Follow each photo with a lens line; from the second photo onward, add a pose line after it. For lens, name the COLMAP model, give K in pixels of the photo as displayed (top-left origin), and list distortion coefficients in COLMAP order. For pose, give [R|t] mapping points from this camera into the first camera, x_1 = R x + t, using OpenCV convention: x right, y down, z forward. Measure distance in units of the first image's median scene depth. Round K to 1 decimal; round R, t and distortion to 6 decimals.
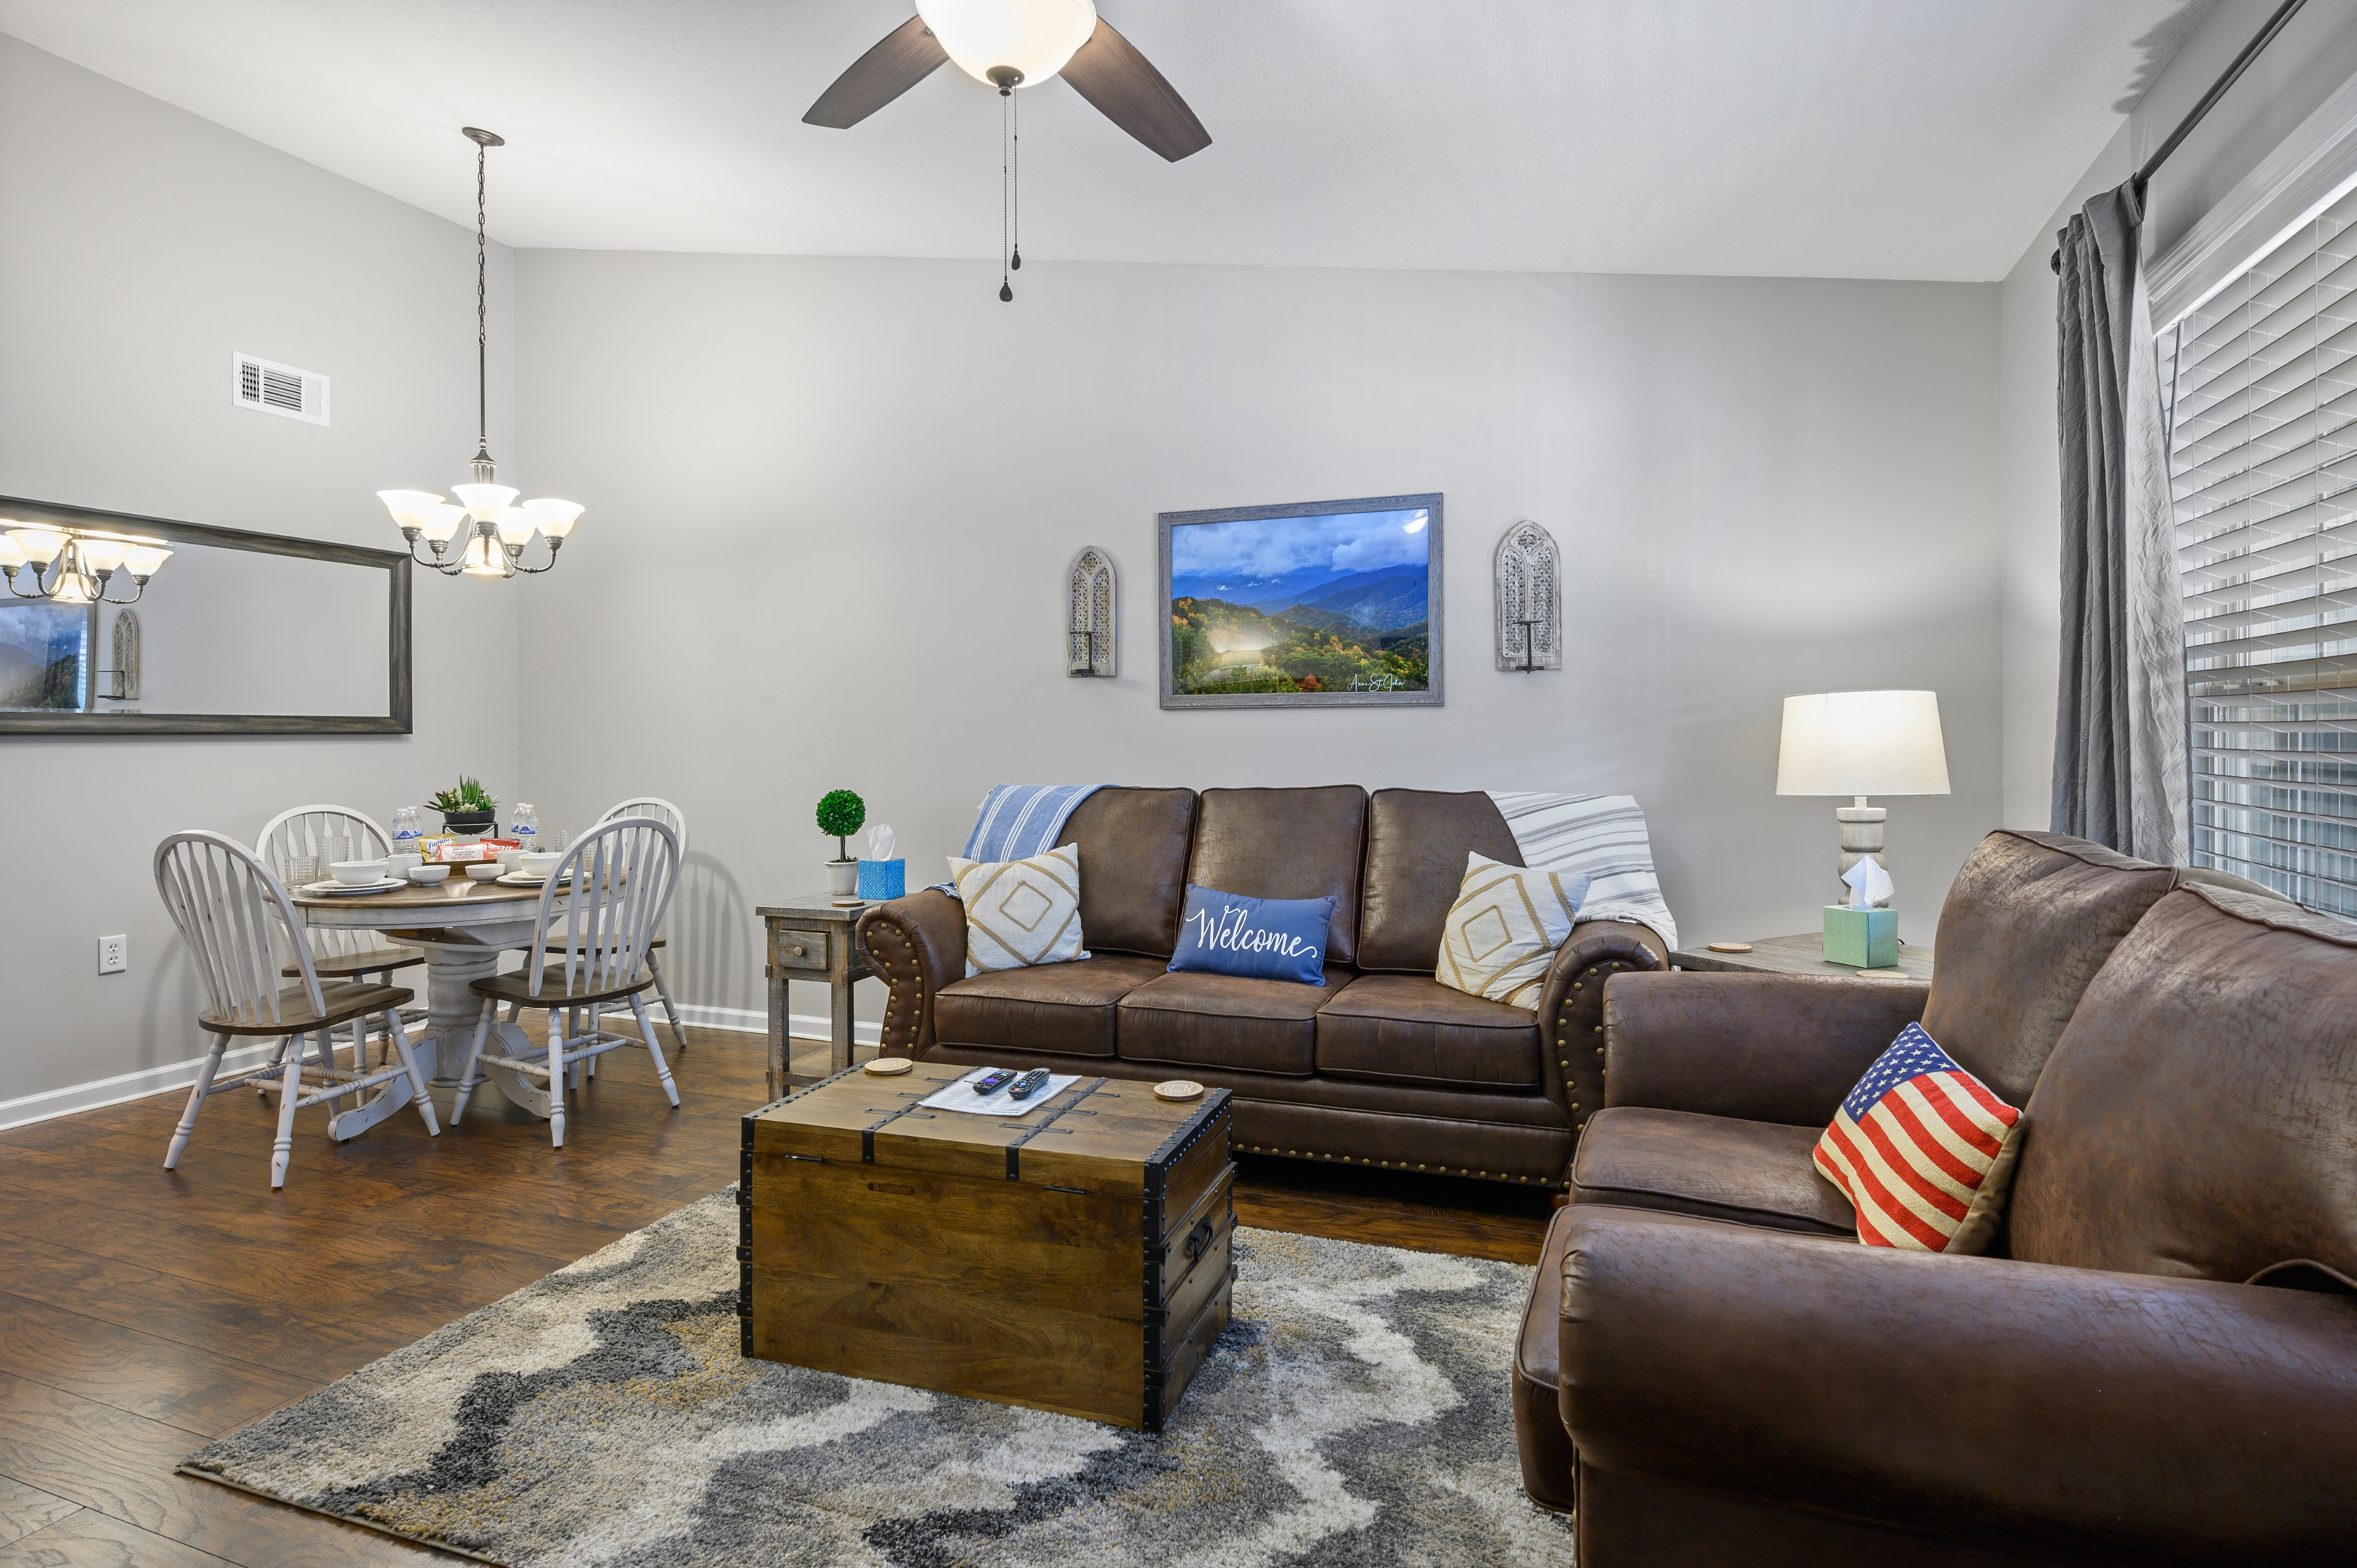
lens RADIAL K [[1250.4, 0, 1178.9], [0, 1250.4, 725.5], [0, 0, 1]] dist [0.000909, -0.000007]
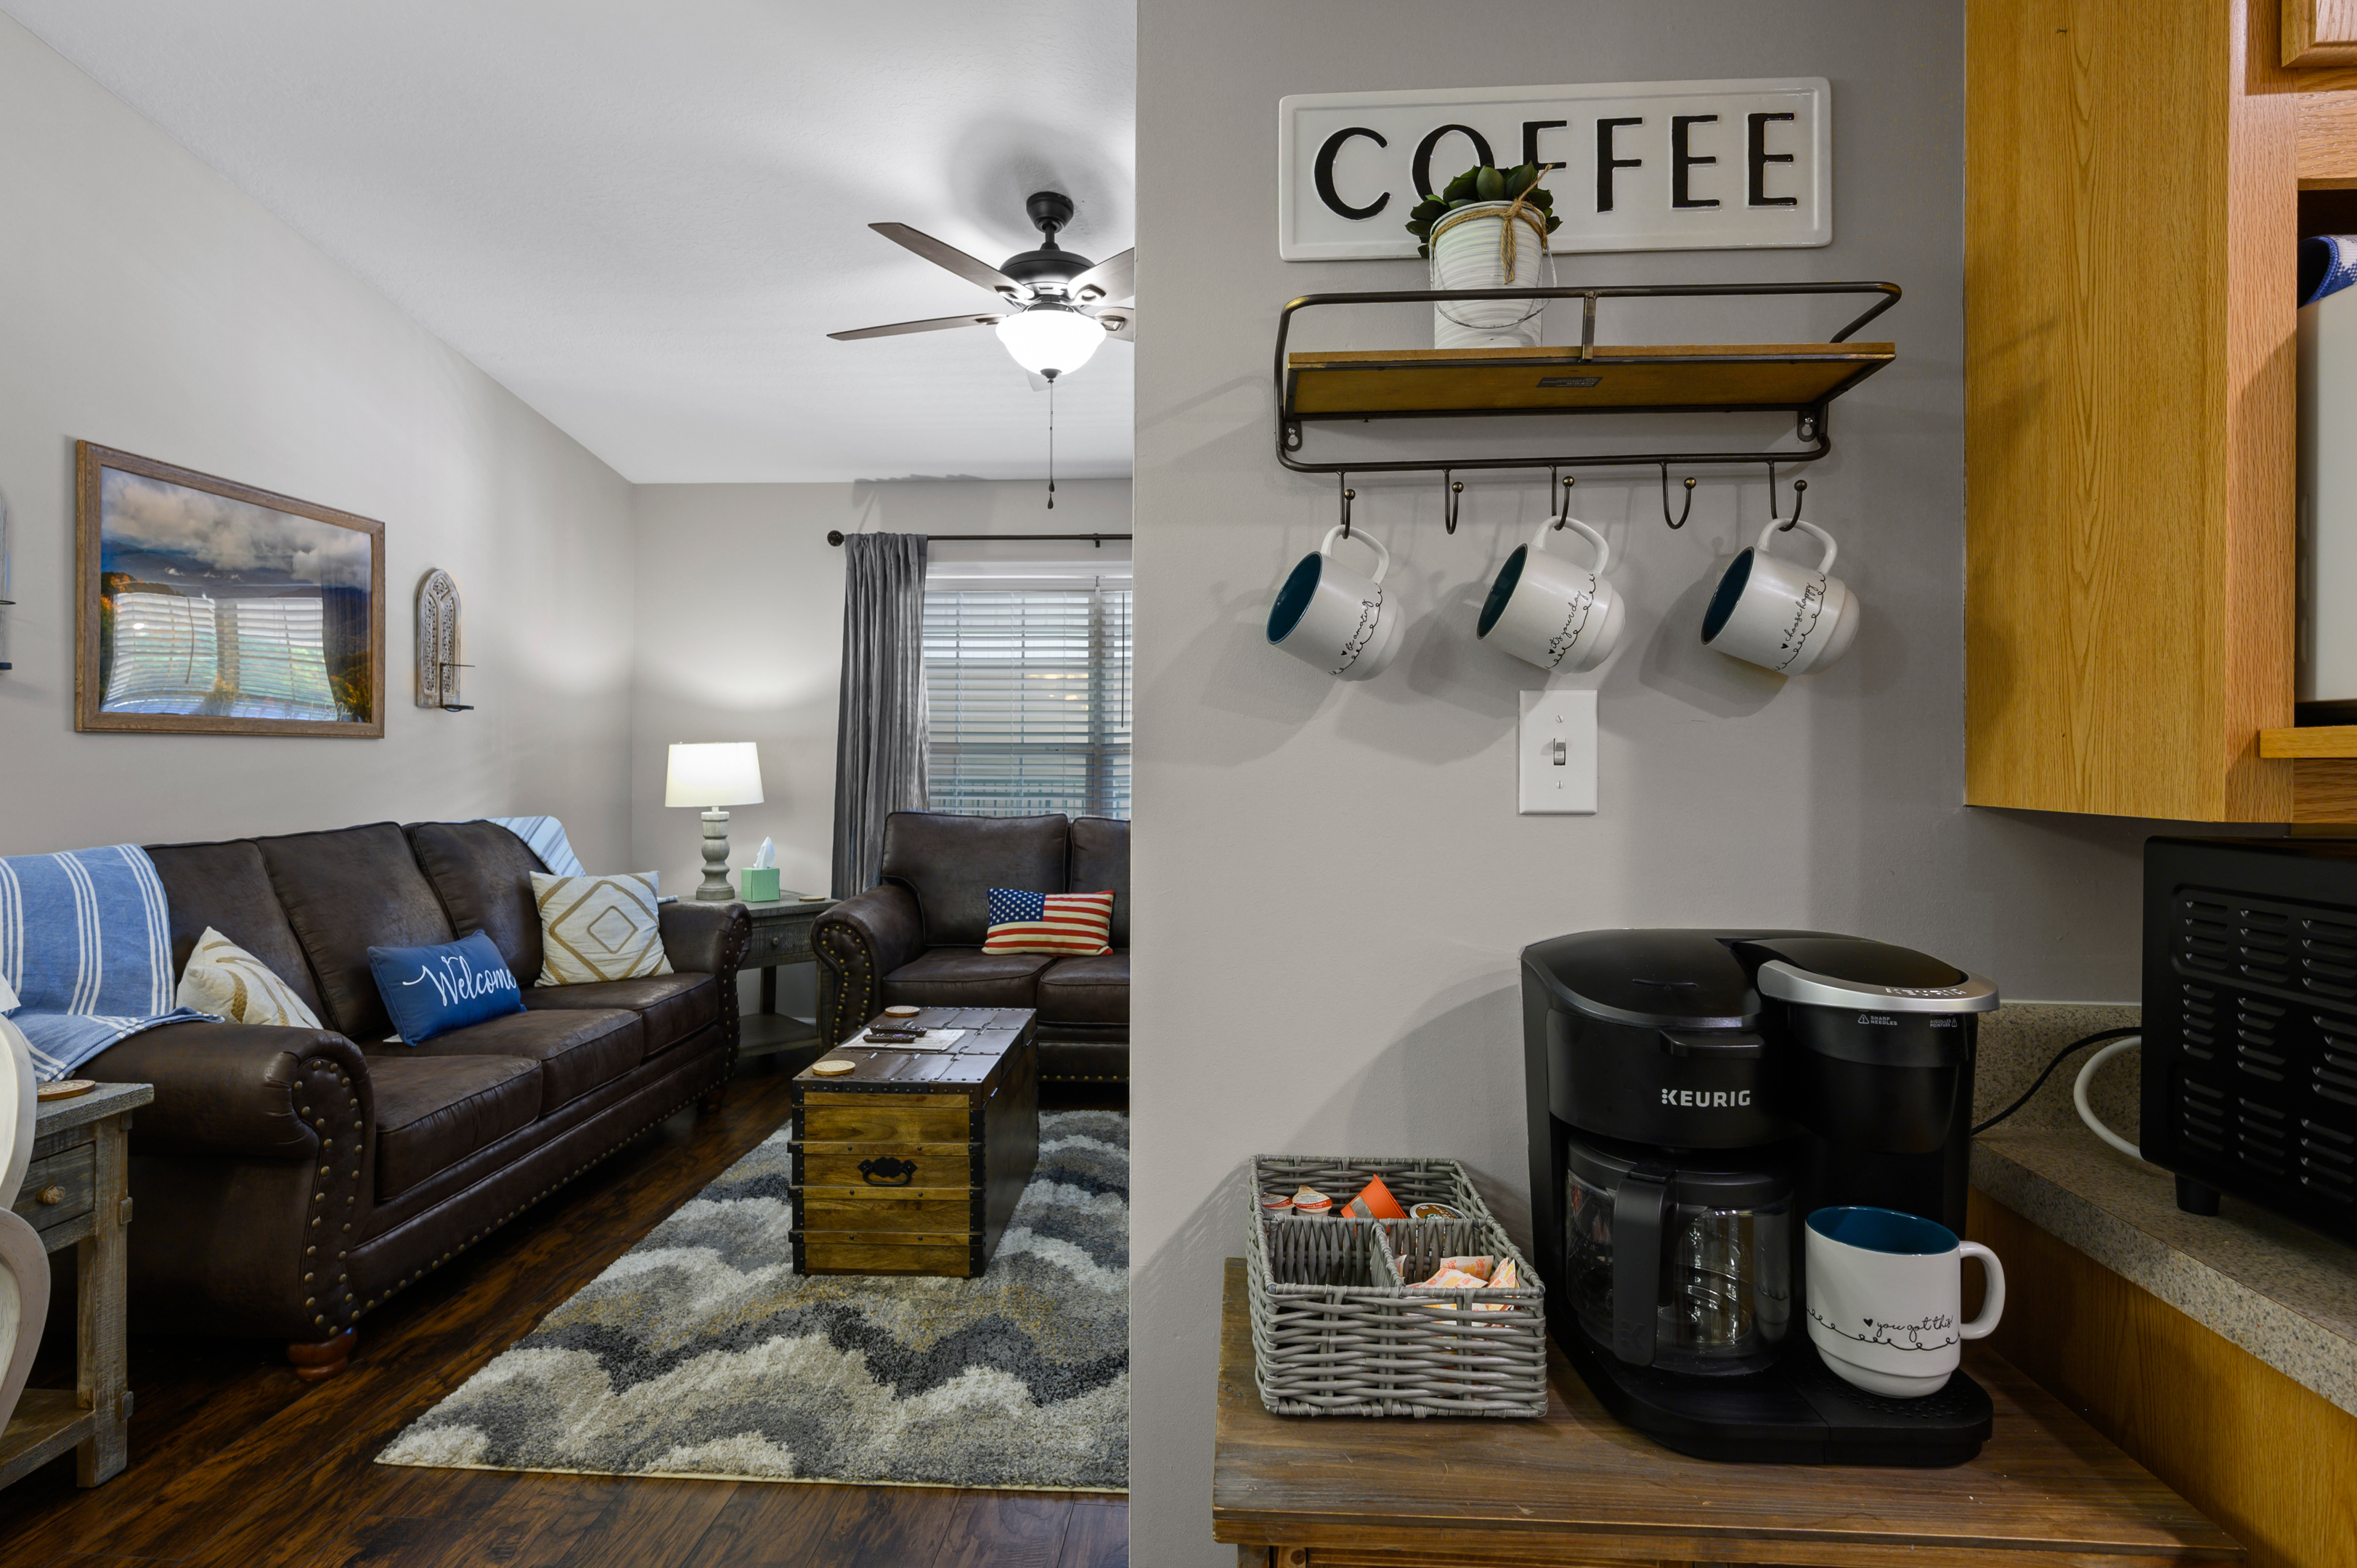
lens RADIAL K [[1227.4, 0, 1169.2], [0, 1227.4, 754.7], [0, 0, 1]] dist [-0.000939, 0.000420]
pose [[-0.291530, 0.007928, 0.956529, -0.863056], [-0.008585, 0.999904, -0.010904, 0.001698], [-0.956523, -0.011391, -0.291434, 0.668131]]
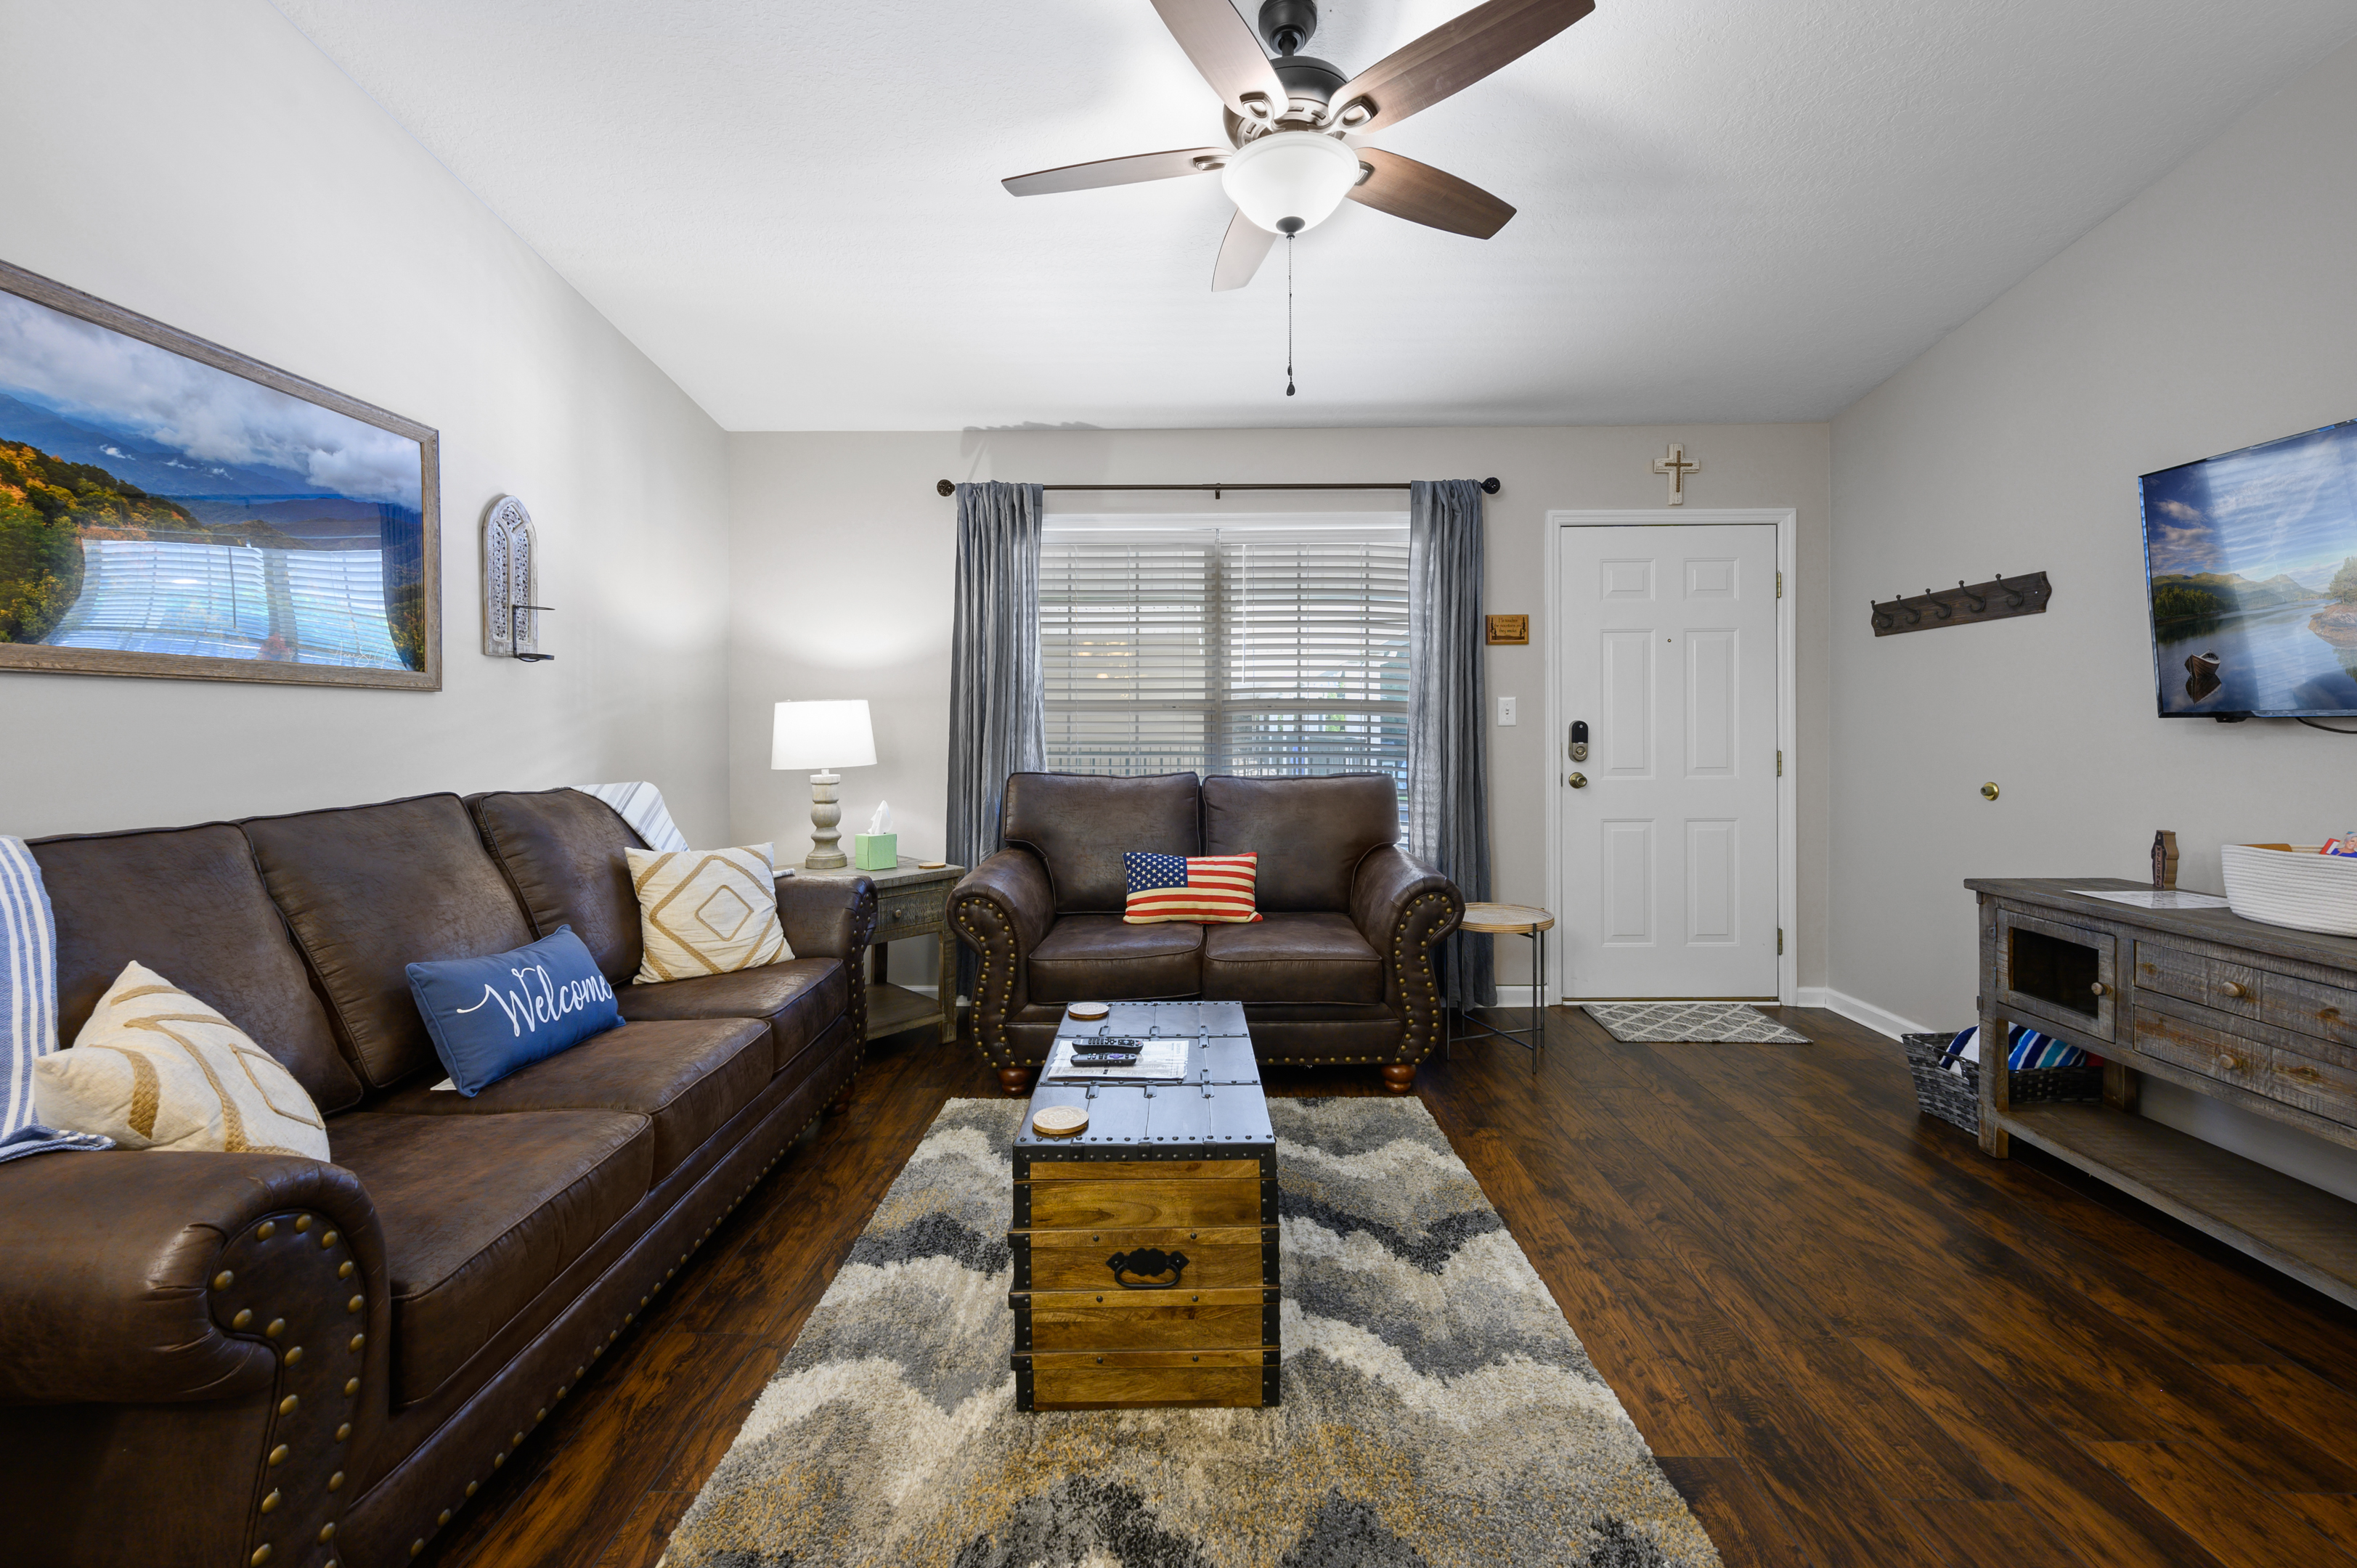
lens RADIAL K [[962.1, 0, 1187.8], [0, 962.1, 732.5], [0, 0, 1]] dist [0.000066, -0.000179]
pose [[-0.349124, 0.001491, 0.937075, -0.529369], [0.000375, 0.999999, -0.001452, 0.011272], [-0.937076, -0.000156, -0.349124, 0.738220]]
